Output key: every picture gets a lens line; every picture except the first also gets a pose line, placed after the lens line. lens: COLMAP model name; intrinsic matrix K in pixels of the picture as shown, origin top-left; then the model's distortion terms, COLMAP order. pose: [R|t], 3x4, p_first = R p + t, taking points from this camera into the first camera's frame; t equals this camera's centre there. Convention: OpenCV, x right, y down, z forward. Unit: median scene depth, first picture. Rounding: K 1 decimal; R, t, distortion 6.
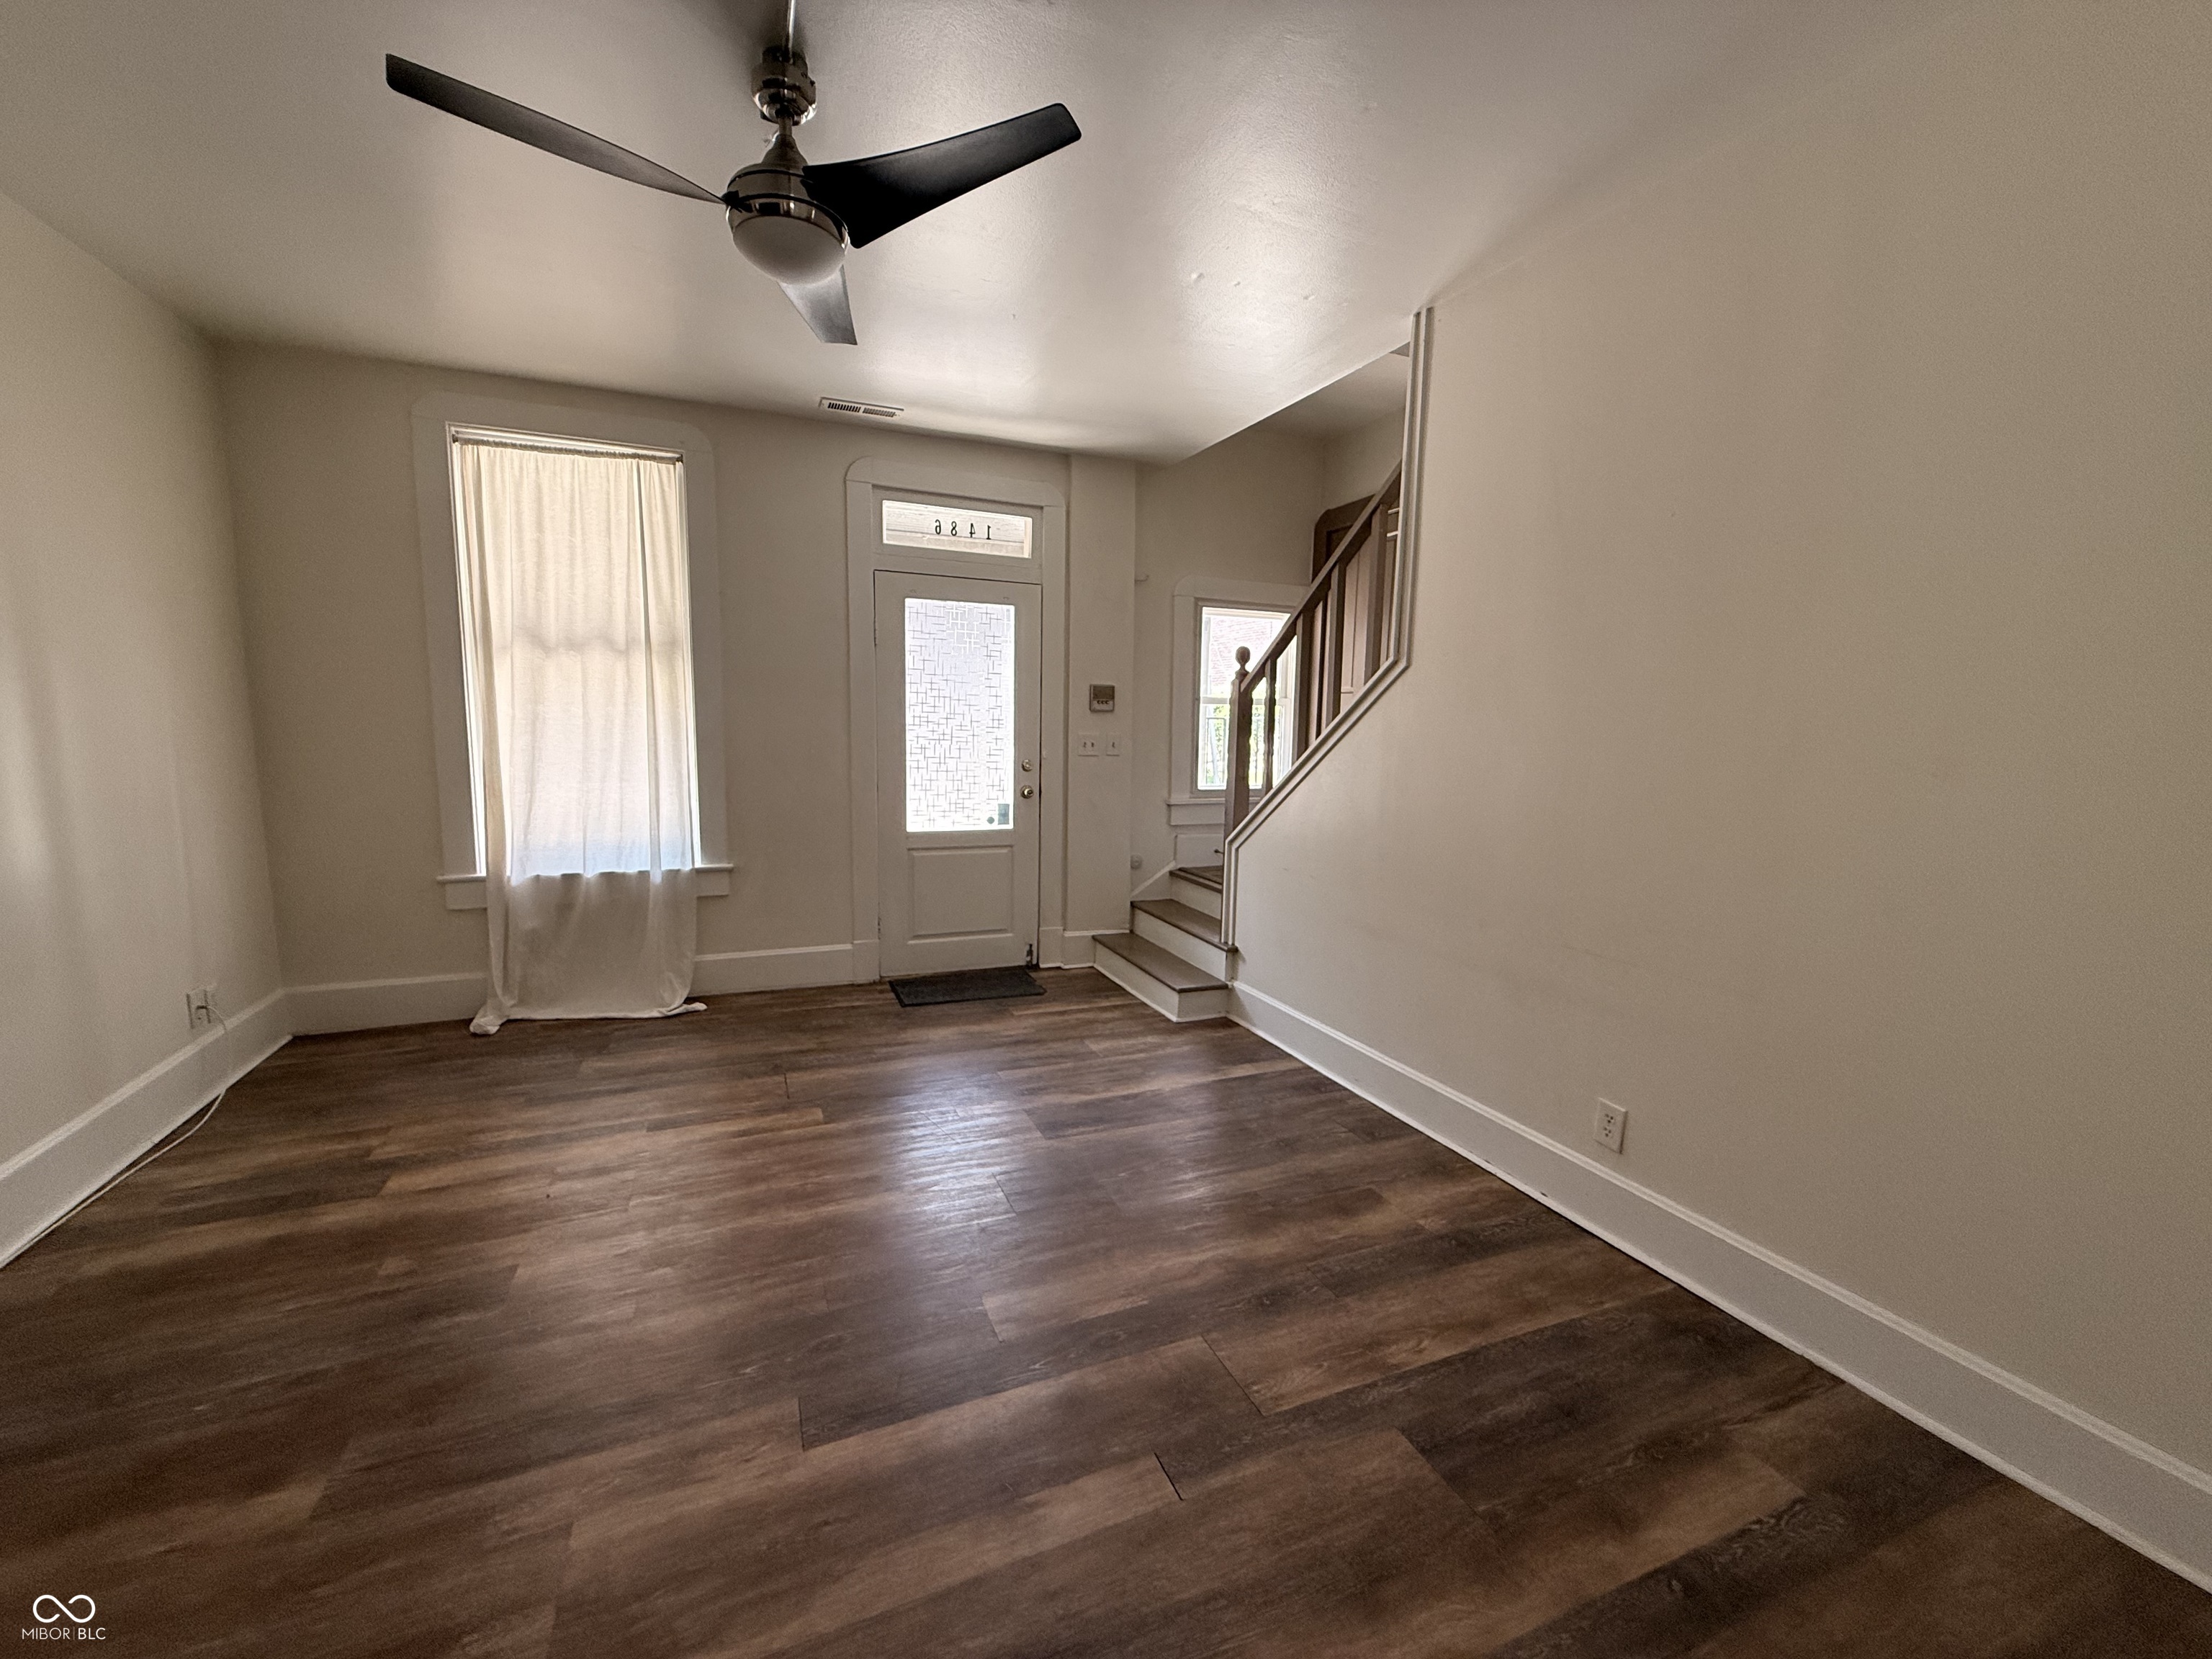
lens RADIAL K [[889.5, 0, 1099.7], [0, 889.5, 823.2], [0, 0, 1]] dist [0.001535, -0.000068]
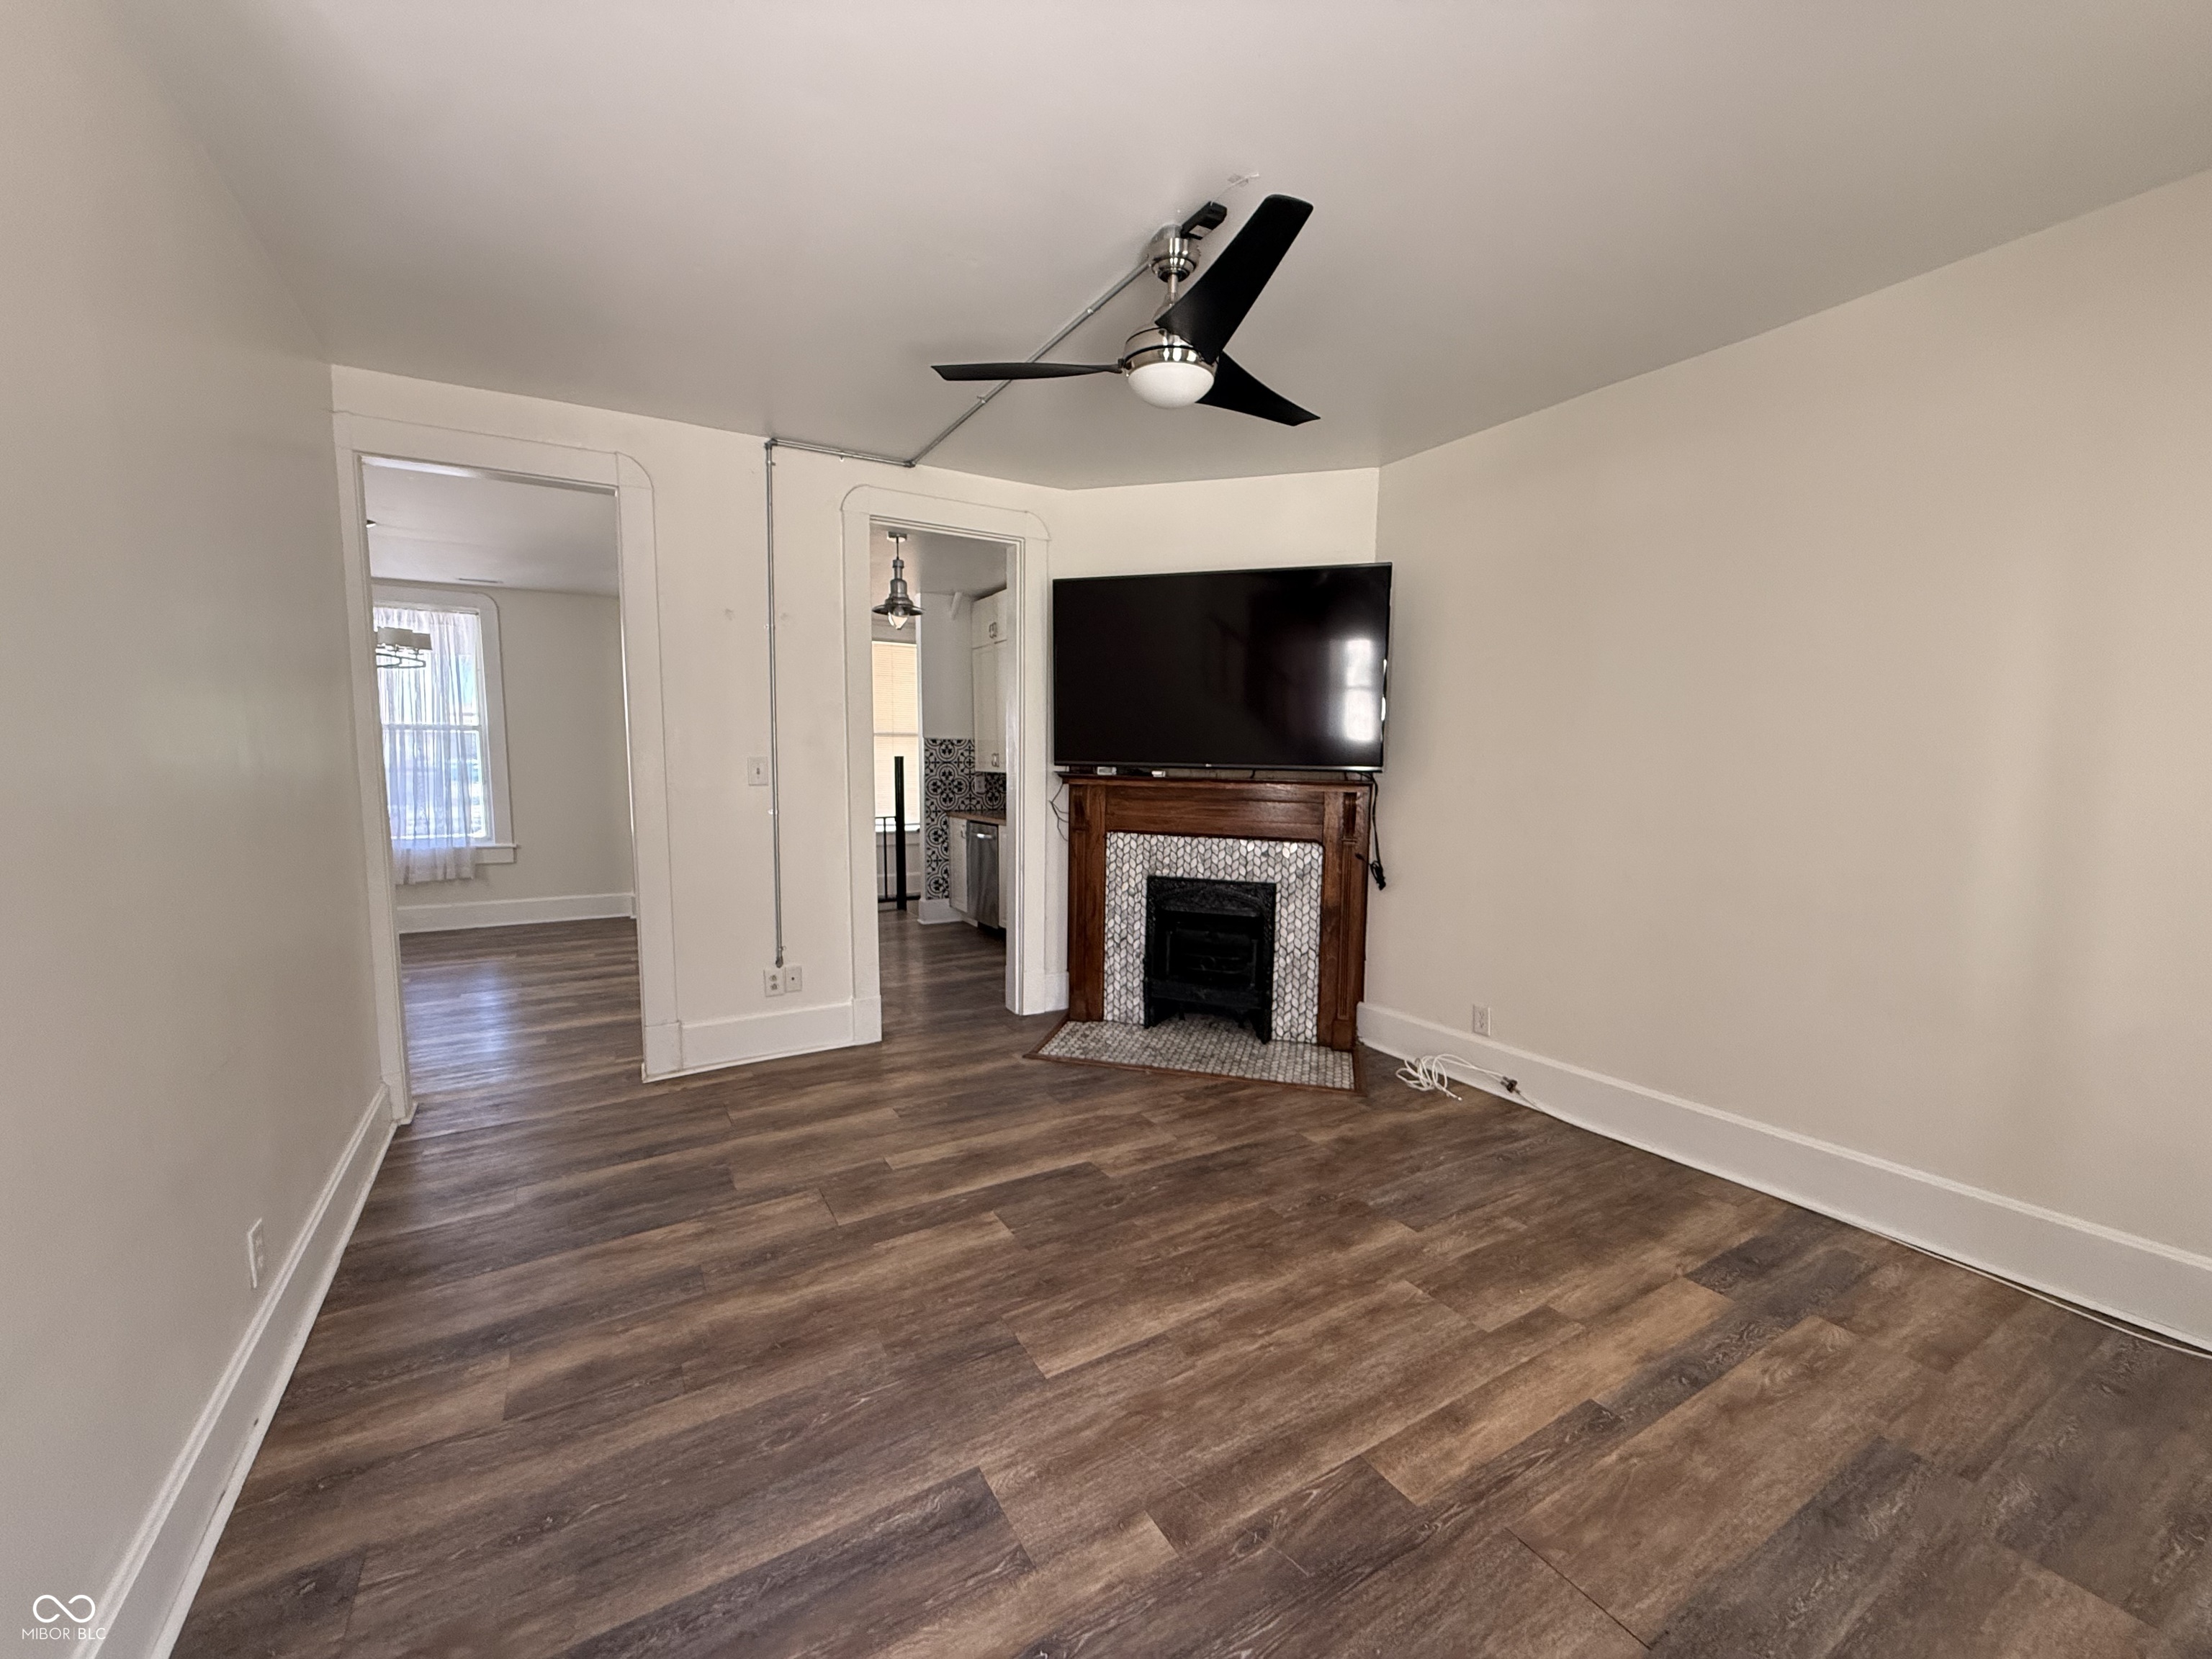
lens RADIAL K [[889.5, 0, 1098.4], [0, 889.5, 840.5], [0, 0, 1]] dist [0.001535, -0.000068]
pose [[-0.990196, -0.006038, -0.139557, -0.066867], [-0.035840, 0.976603, 0.212040, -0.230400], [0.135012, 0.214963, -0.967245, 1.877863]]
